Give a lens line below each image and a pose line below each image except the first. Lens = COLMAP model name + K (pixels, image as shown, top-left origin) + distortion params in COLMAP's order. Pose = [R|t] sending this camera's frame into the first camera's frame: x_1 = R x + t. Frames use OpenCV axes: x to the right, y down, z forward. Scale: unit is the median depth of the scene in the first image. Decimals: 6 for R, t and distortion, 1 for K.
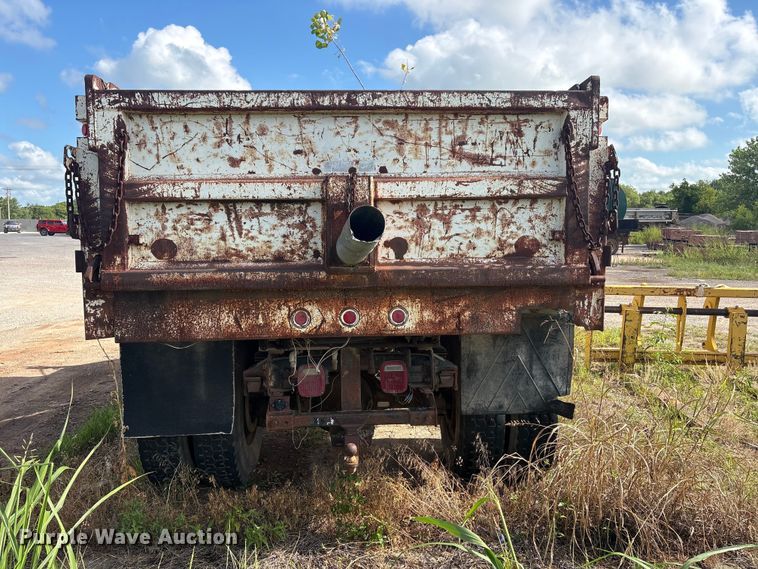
lens RADIAL K [[576.8, 0, 379.0], [0, 576.8, 291.9], [0, 0, 1]] dist [0.066396, -0.077769]
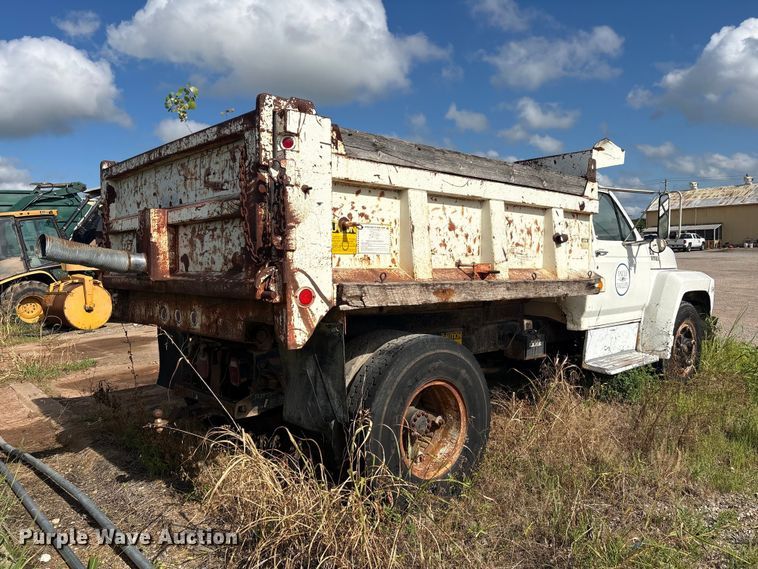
lens RADIAL K [[576.8, 0, 381.8], [0, 576.8, 283.8], [0, 0, 1]] dist [0.066396, -0.077769]
pose [[0.630605, 0.031976, -0.775445, 1.297338], [-0.060887, 0.998110, -0.008357, -0.046194], [0.773712, 0.052485, 0.631360, 0.544547]]
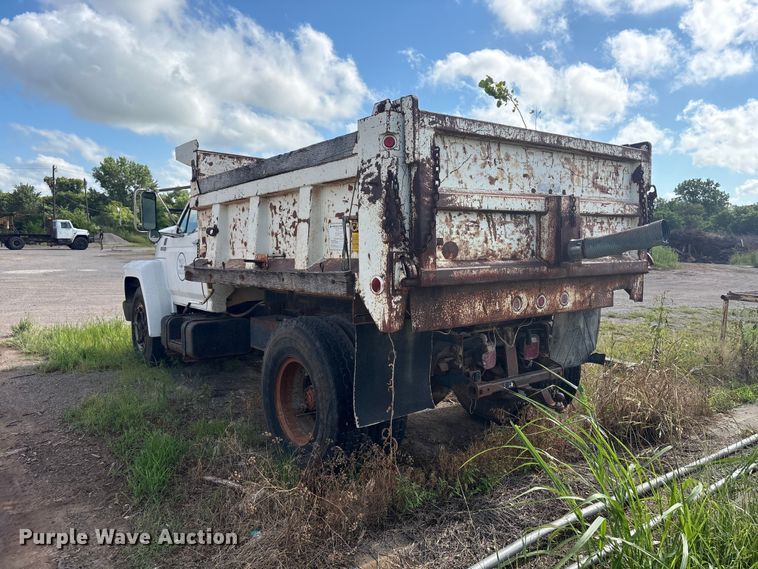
lens RADIAL K [[576.8, 0, 397.2], [0, 576.8, 294.0], [0, 0, 1]] dist [0.066396, -0.077769]
pose [[0.810196, -0.043996, 0.584506, -1.144583], [0.050967, 0.998690, 0.004526, 0.004637], [-0.583939, 0.026123, 0.811377, 0.112997]]
